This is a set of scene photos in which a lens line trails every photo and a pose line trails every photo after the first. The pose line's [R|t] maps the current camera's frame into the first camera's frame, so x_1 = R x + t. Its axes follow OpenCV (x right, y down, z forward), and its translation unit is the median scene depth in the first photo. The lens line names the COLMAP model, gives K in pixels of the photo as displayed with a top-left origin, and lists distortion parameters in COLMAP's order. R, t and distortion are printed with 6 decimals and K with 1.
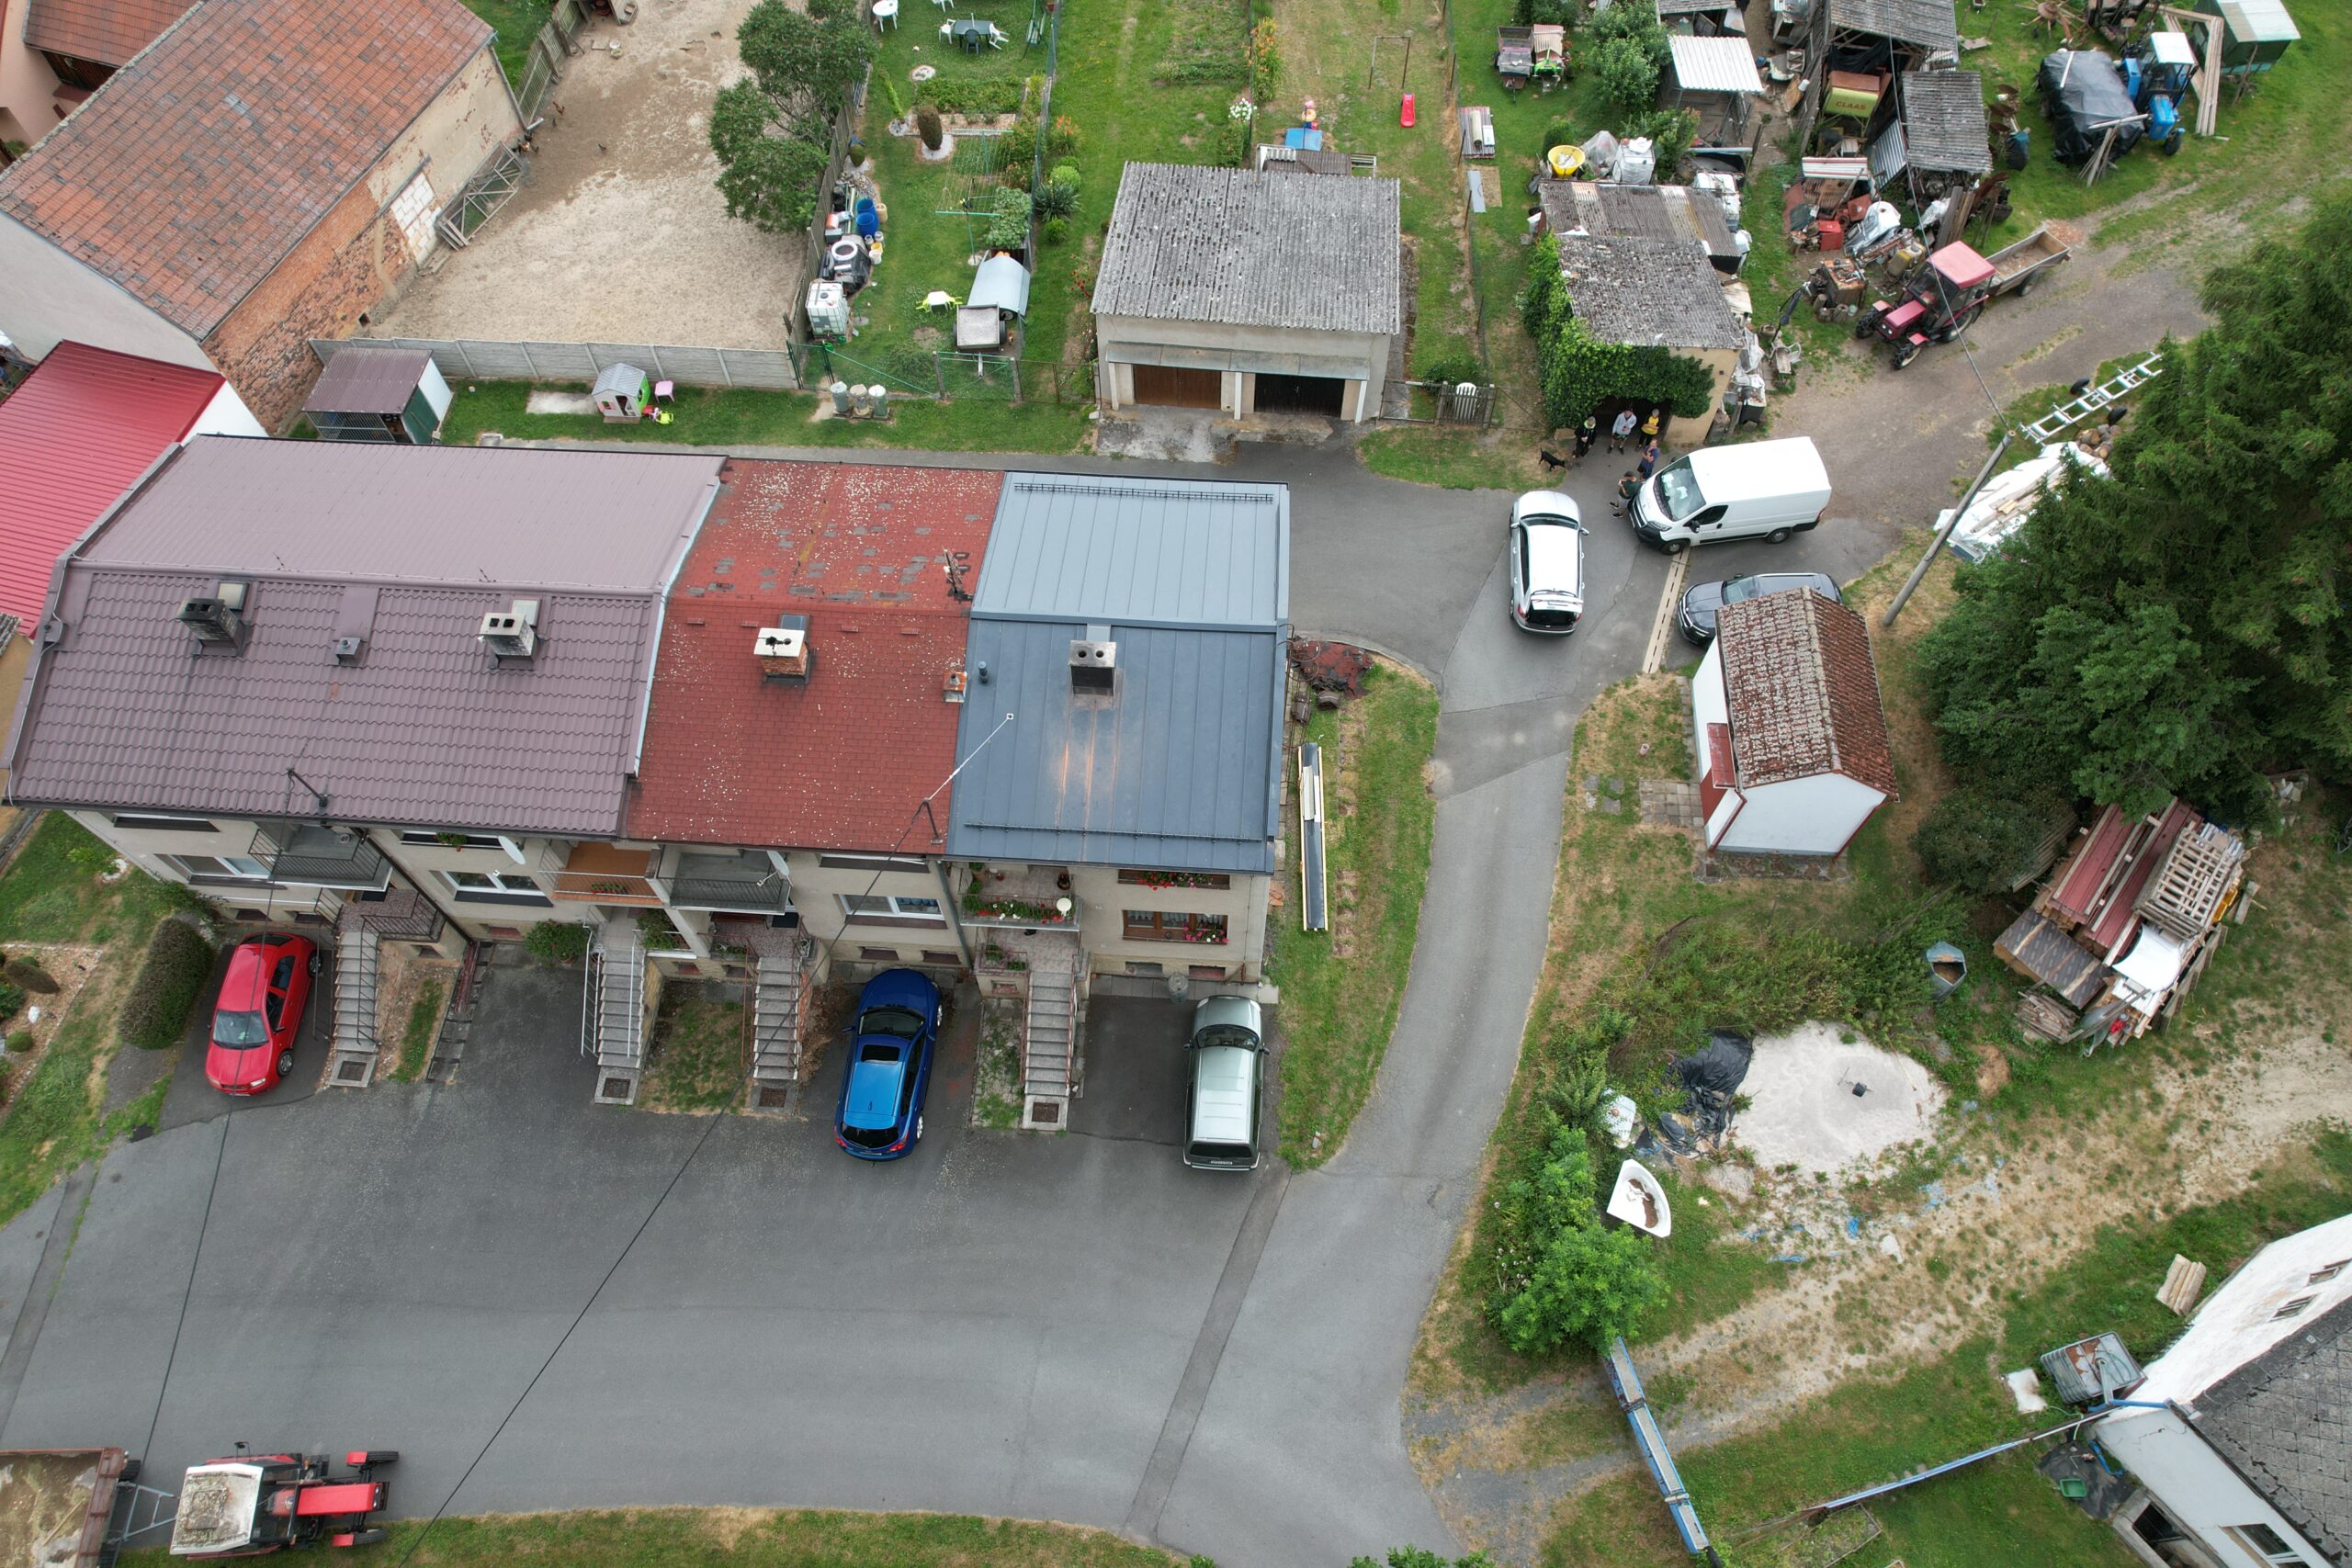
lens RADIAL K [[1508.9, 0, 1187.5], [0, 1508.9, 803.4], [0, 0, 1]] dist [-0.081854, 0.074080]
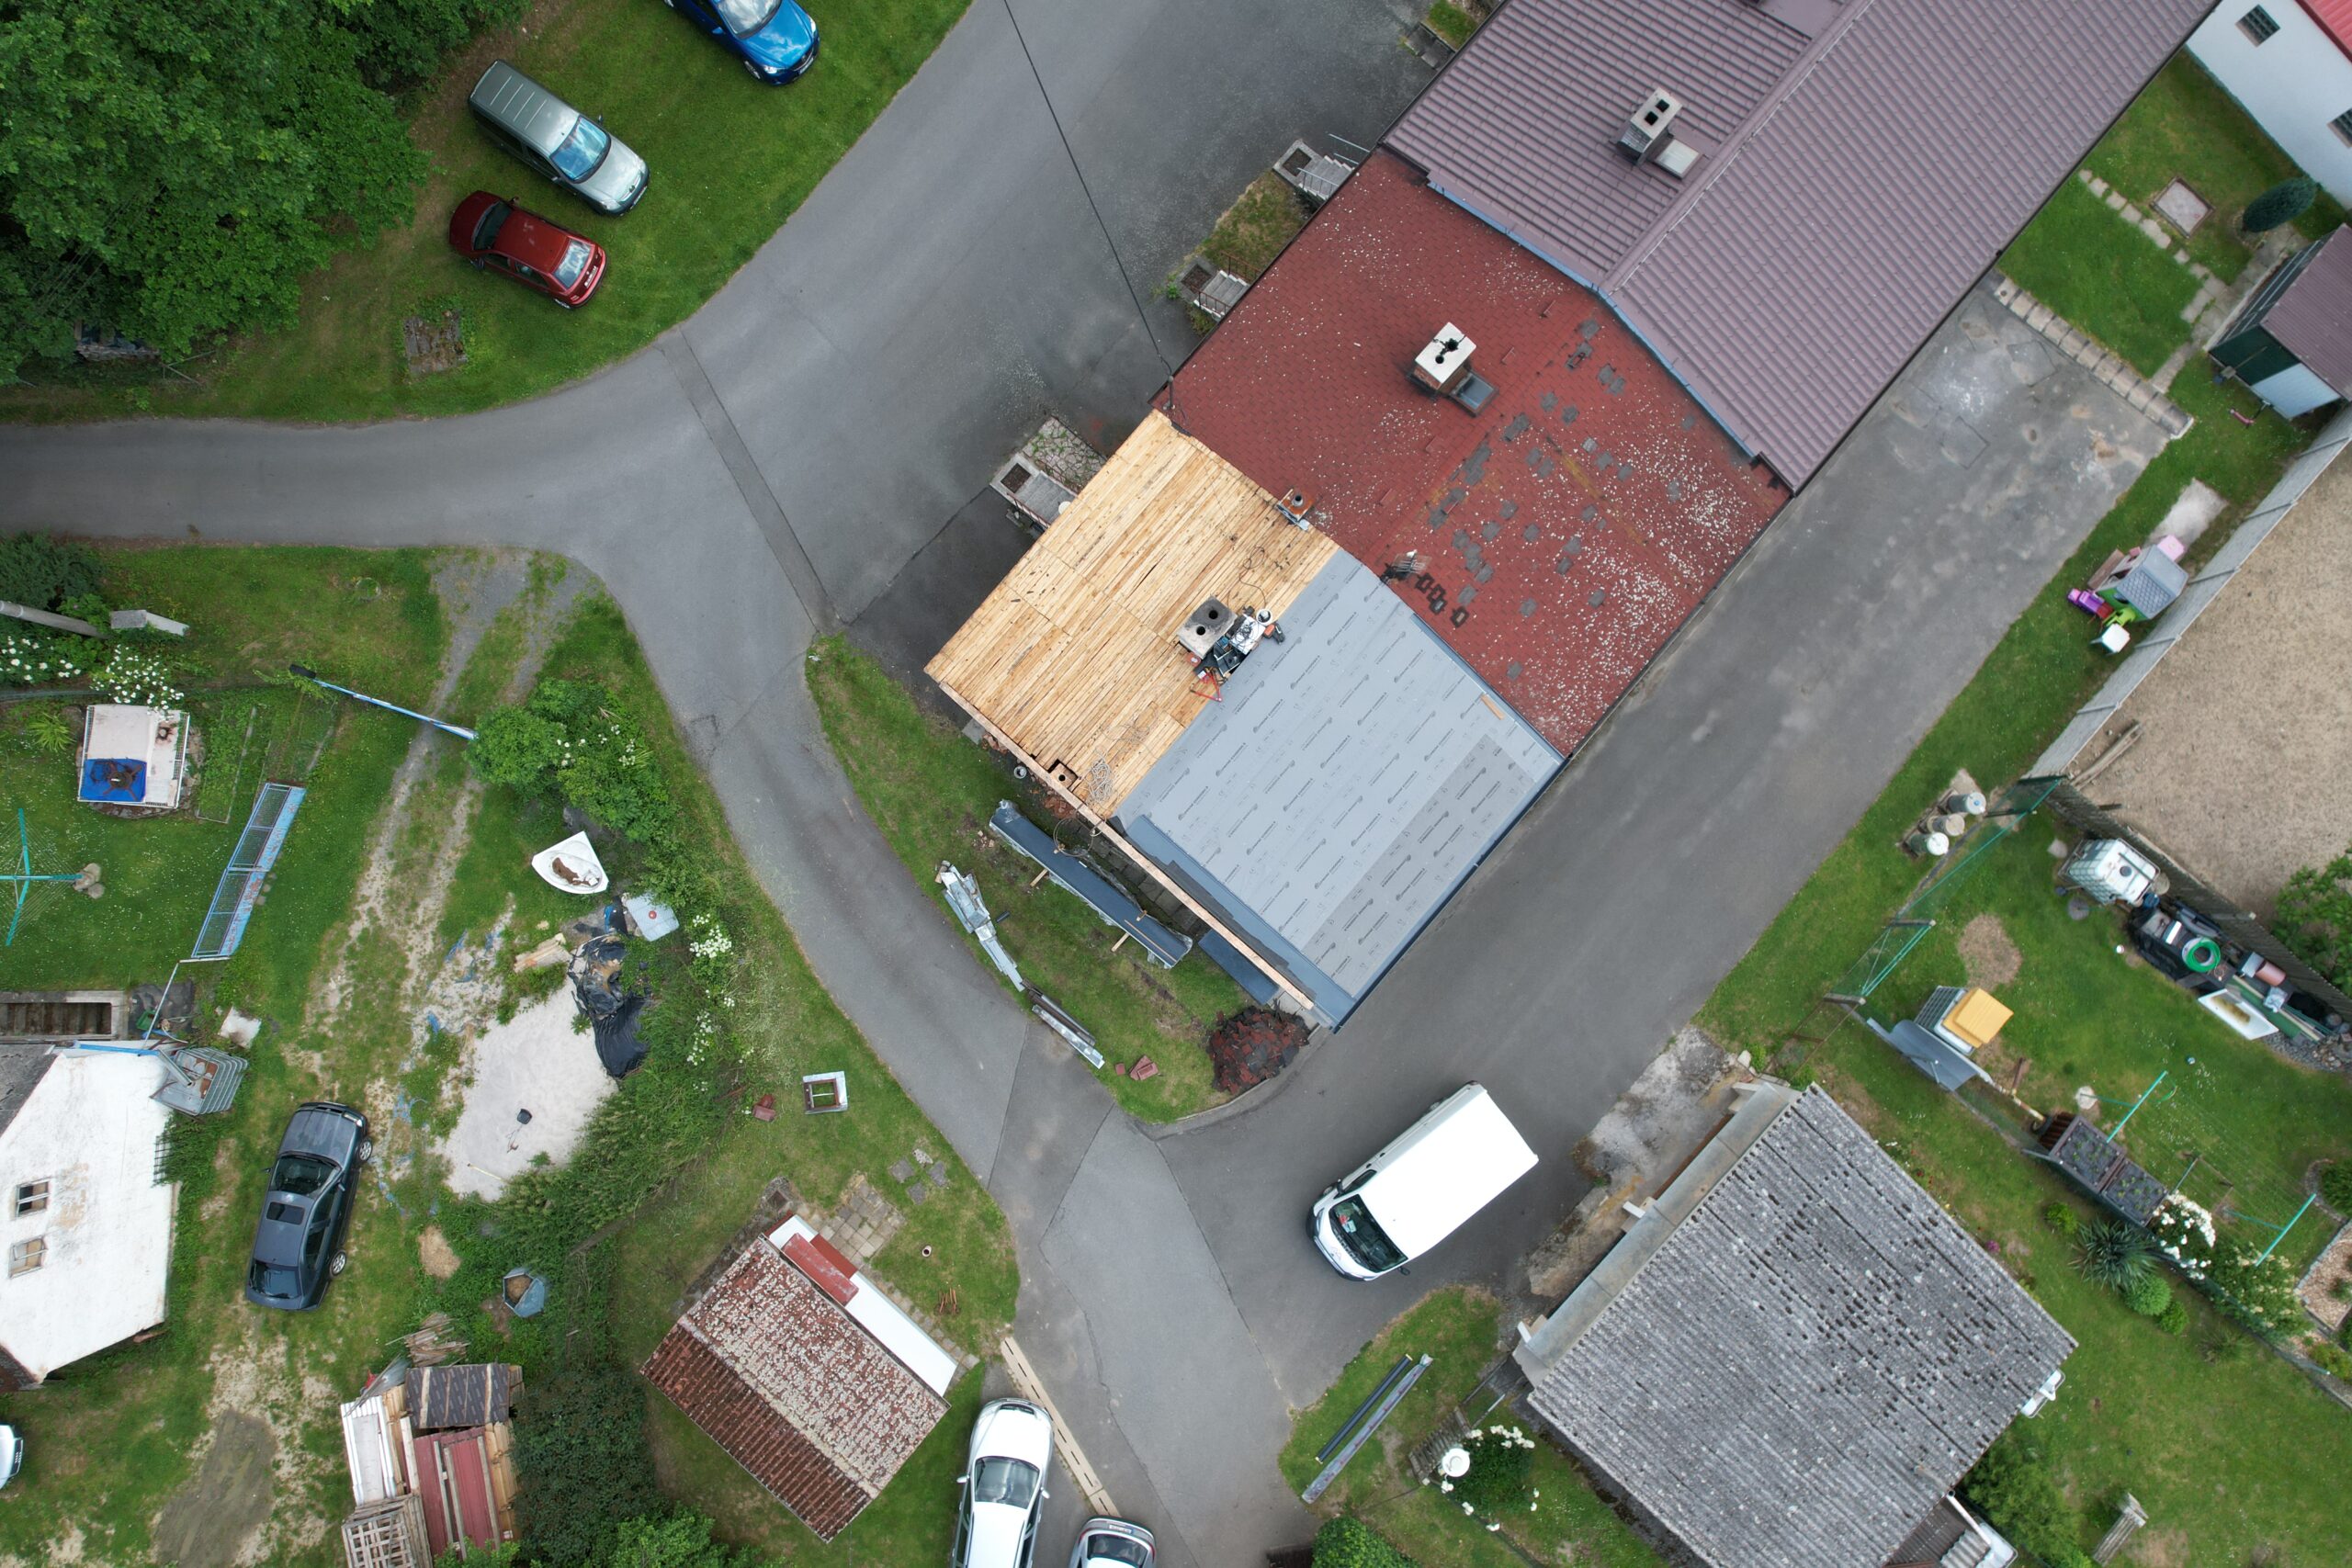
lens RADIAL K [[1508.9, 0, 1178.6], [0, 1508.9, 808.8], [0, 0, 1]] dist [-0.081854, 0.074080]
pose [[-0.609879, 0.791490, -0.039892, 0.053435], [-0.686274, -0.502292, 0.526053, -0.498364], [0.396328, 0.348205, 0.849516, 0.256021]]
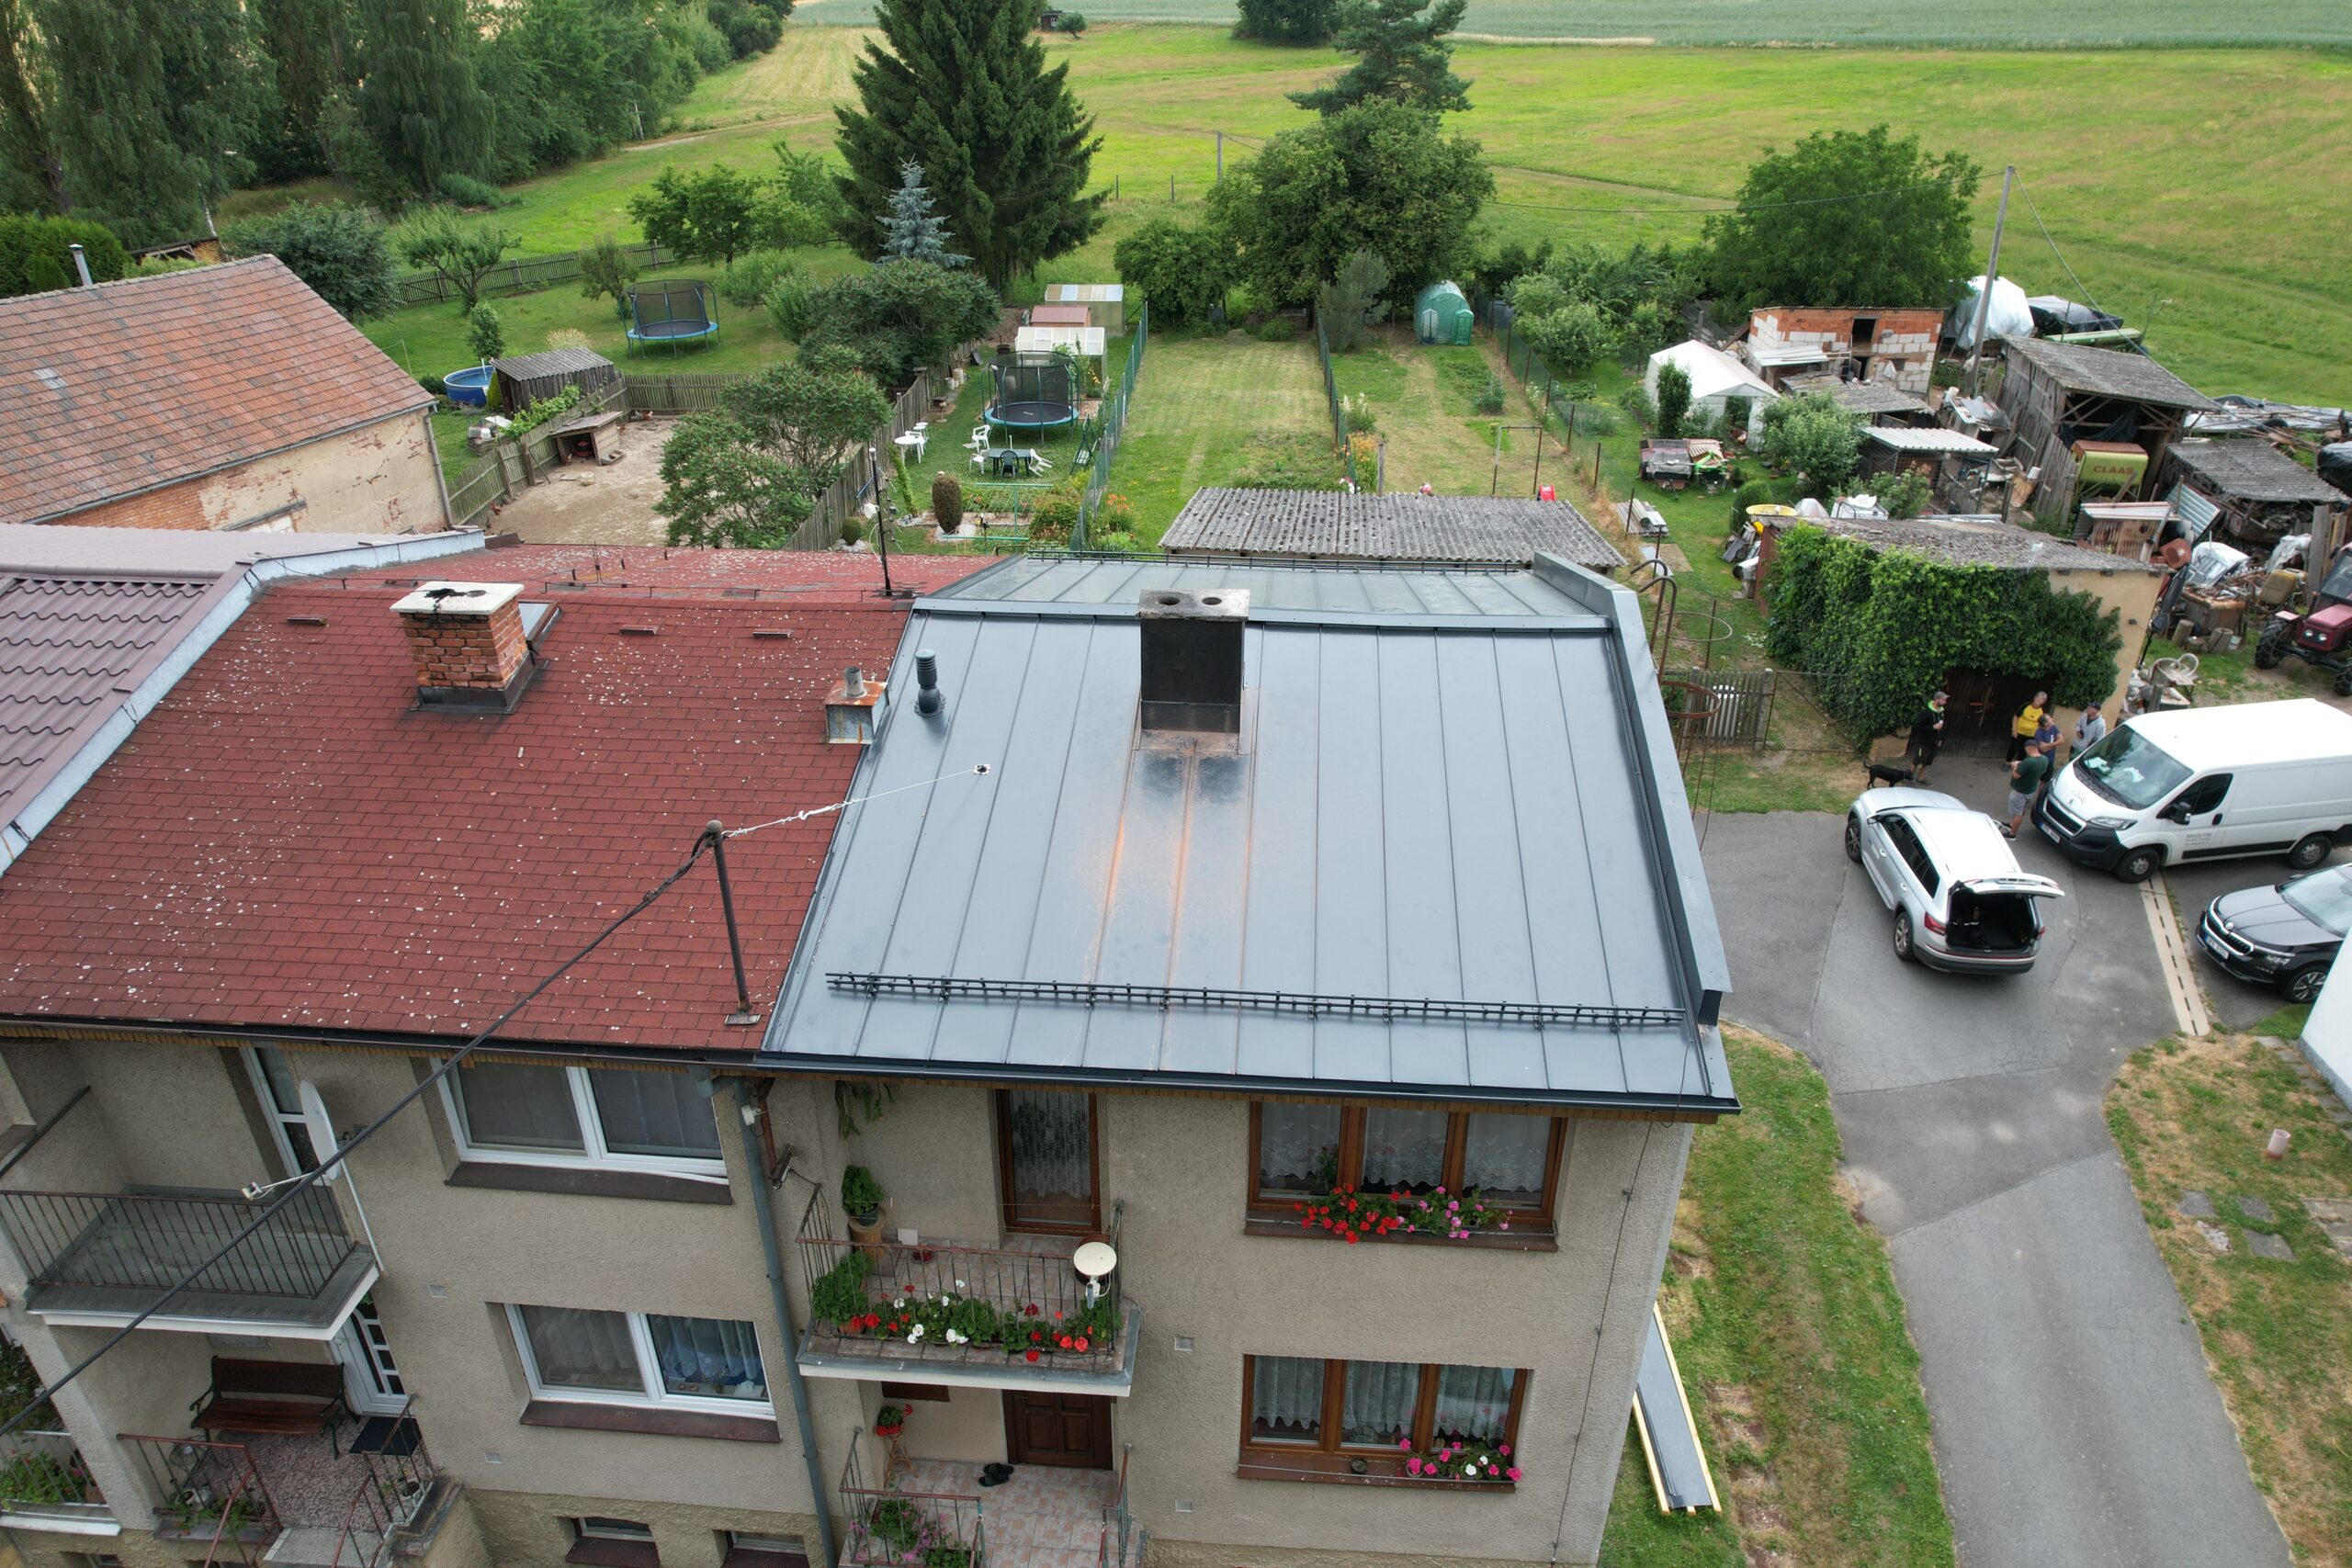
lens RADIAL K [[1508.9, 0, 1185.0], [0, 1508.9, 801.6], [0, 0, 1]] dist [-0.081854, 0.074080]
pose [[0.999900, 0.006967, -0.012319, -0.050787], [-0.012410, 0.850052, -0.526553, 0.137942], [0.006803, 0.526653, 0.850053, 0.572470]]
